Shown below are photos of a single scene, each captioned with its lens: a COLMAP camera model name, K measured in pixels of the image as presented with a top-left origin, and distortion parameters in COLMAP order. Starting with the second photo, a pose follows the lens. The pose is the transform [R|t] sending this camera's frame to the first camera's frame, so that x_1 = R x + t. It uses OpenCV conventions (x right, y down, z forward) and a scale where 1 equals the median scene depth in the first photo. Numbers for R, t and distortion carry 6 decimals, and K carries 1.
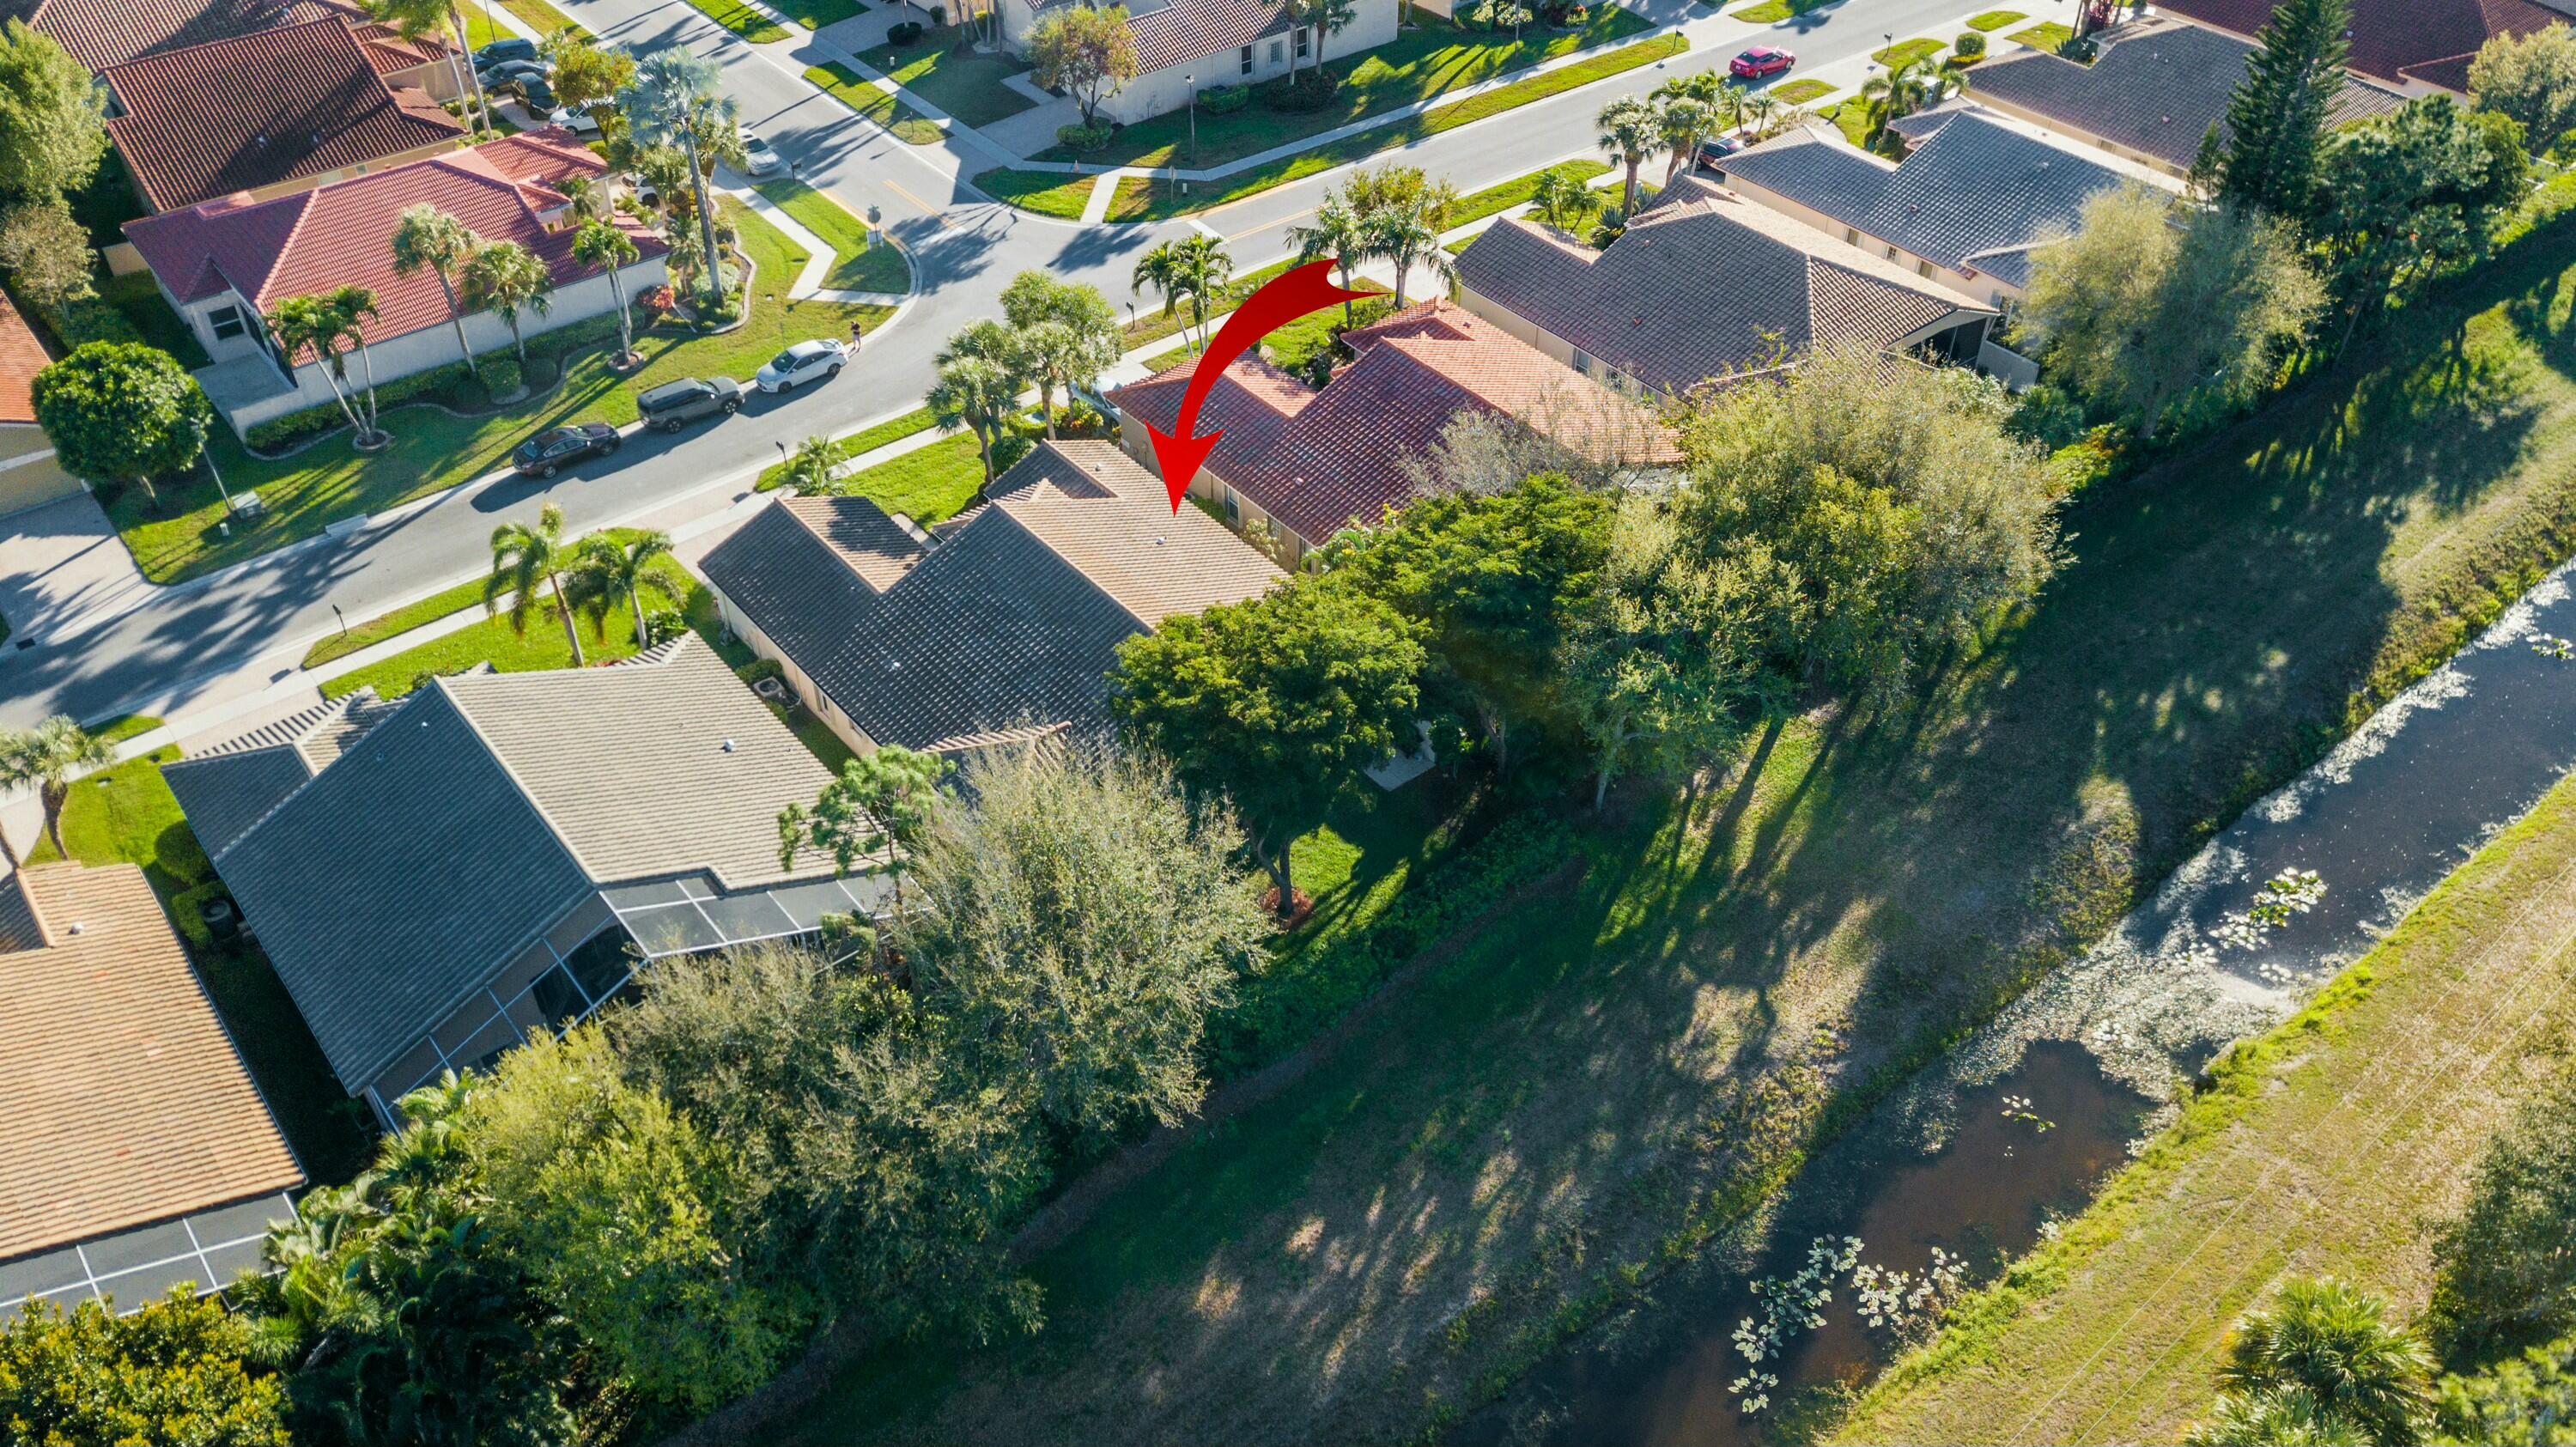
lens RADIAL K [[1912.2, 0, 1288.0], [0, 1912.2, 723.5], [0, 0, 1]] dist [0.013417, 0.005240]
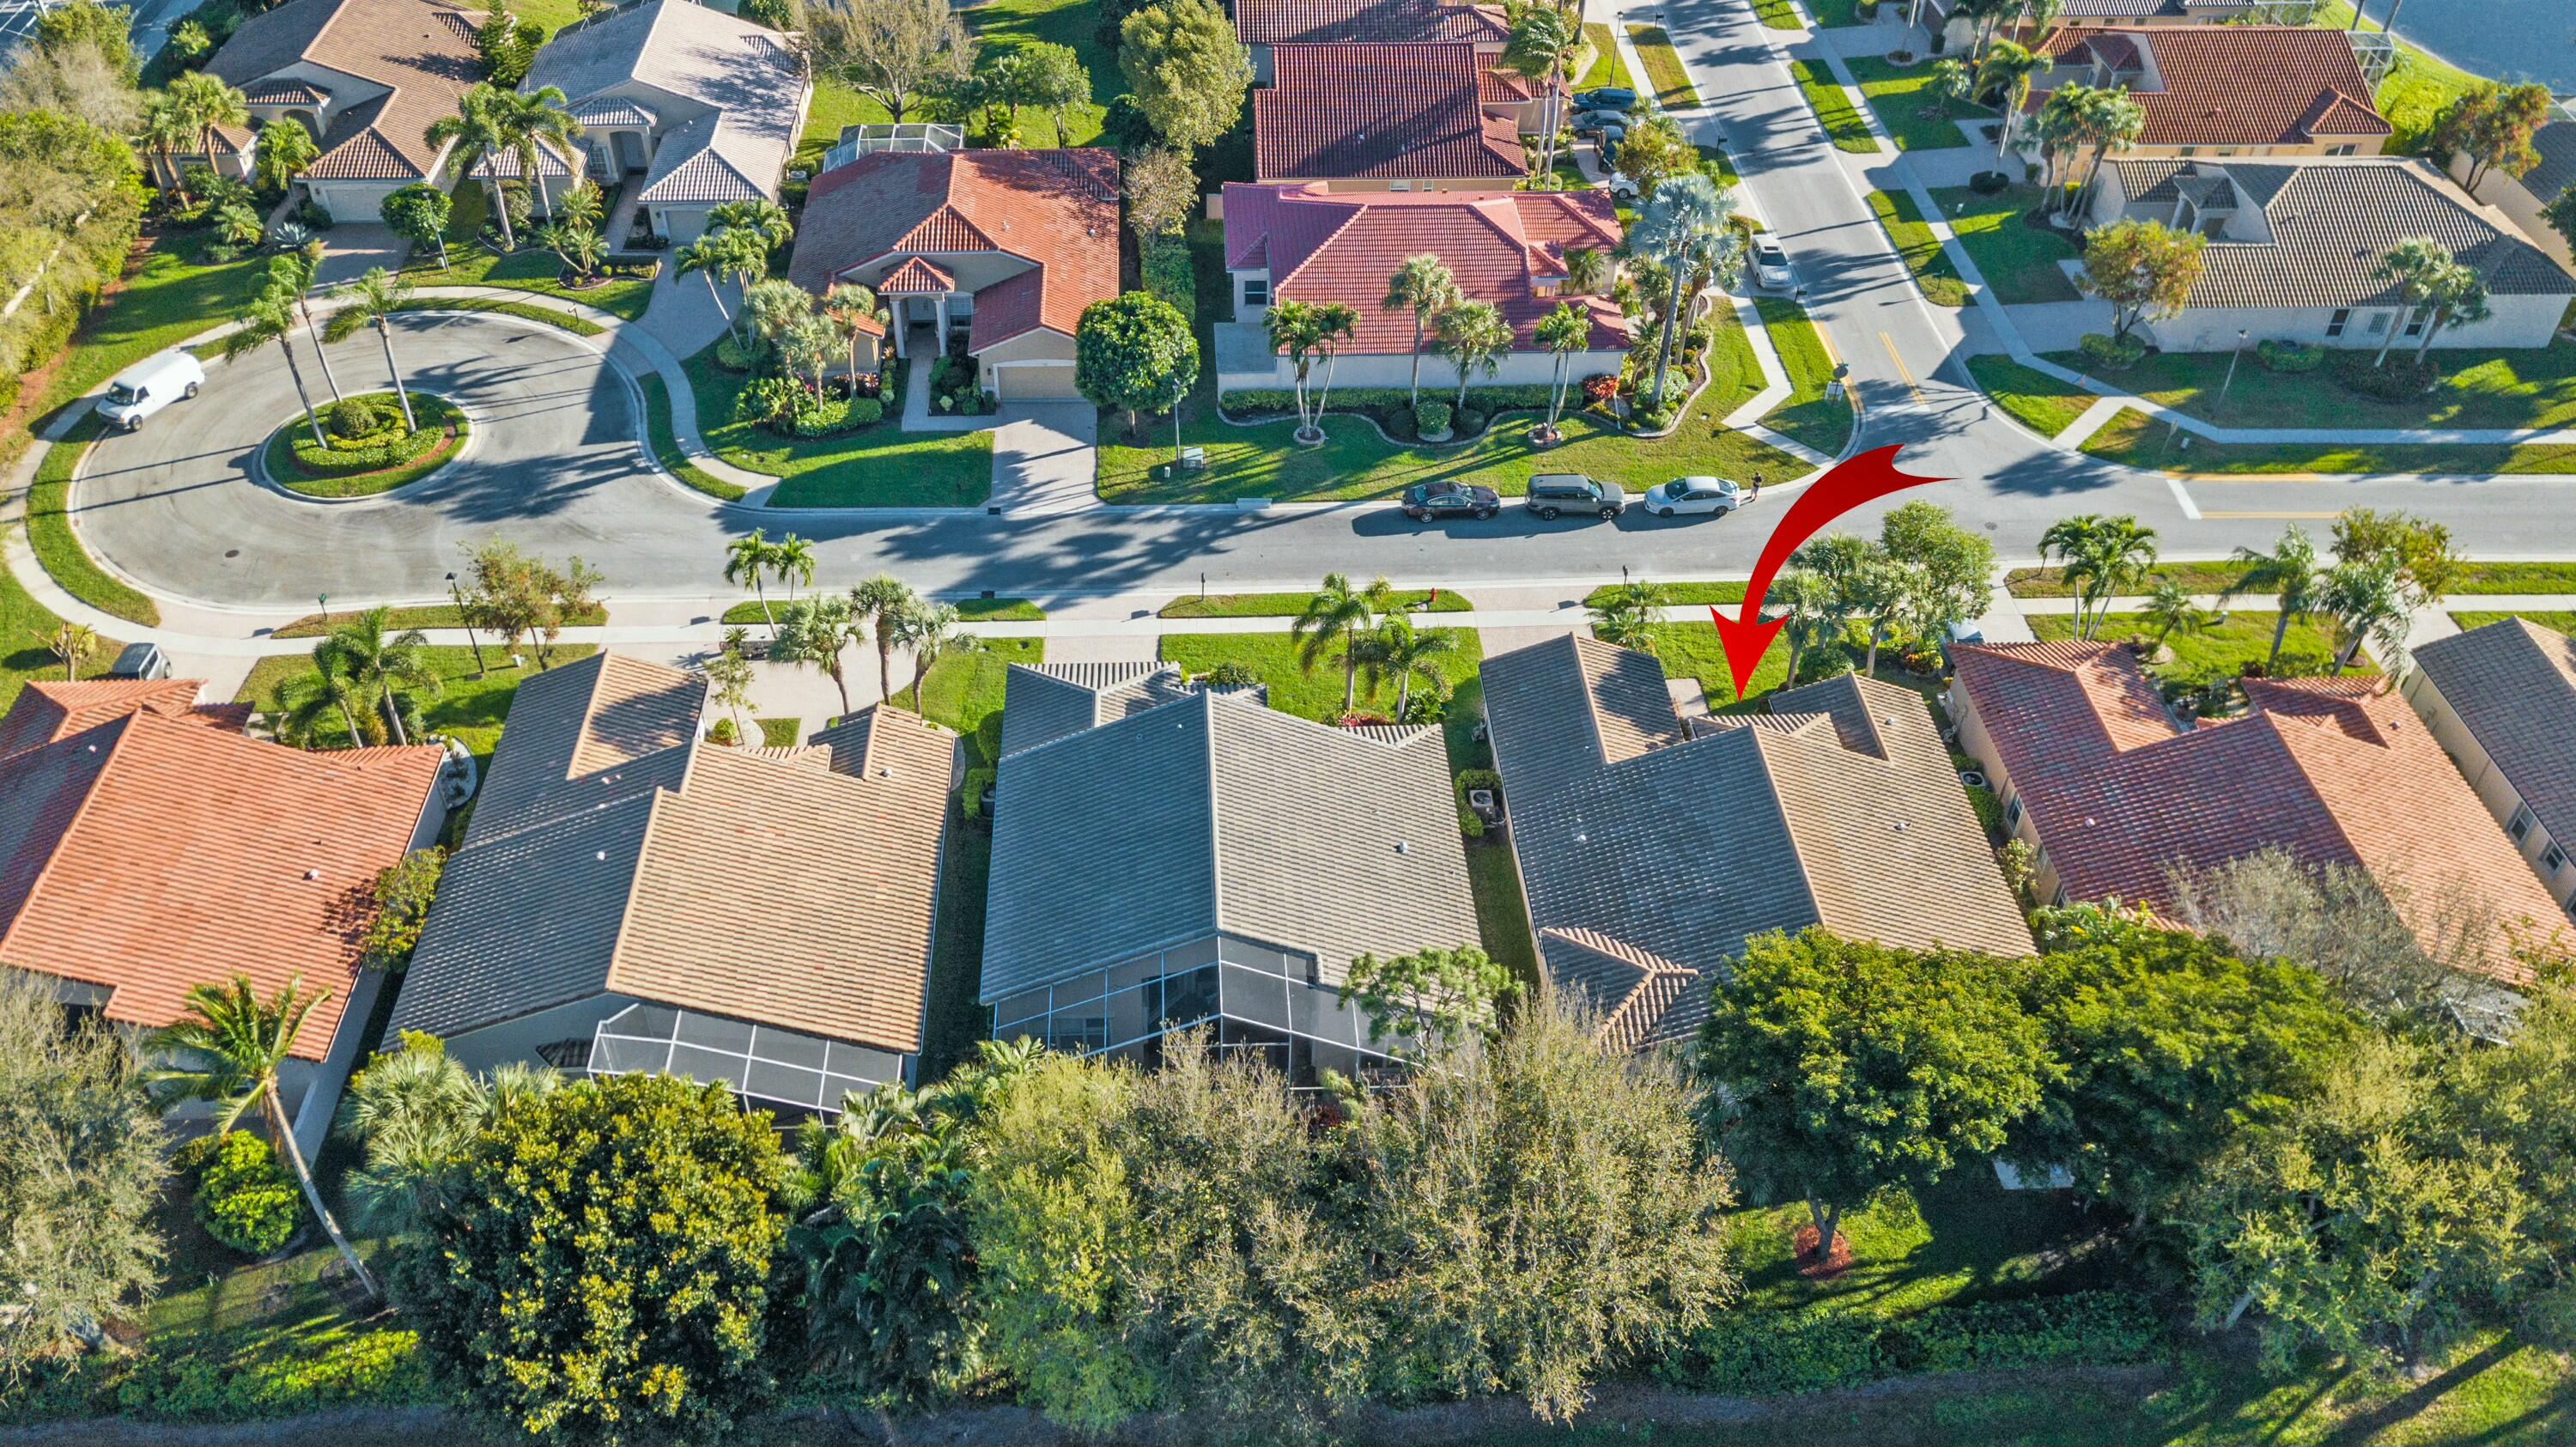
lens RADIAL K [[1939.3, 0, 1288.0], [0, 1939.3, 723.5], [0, 0, 1]] dist [0.096394, -0.128586]
pose [[0.806767, 0.399897, -0.434982, 0.085753], [-0.398891, 0.911710, 0.098344, -0.109717], [0.435905, 0.094170, 0.895053, -0.014997]]
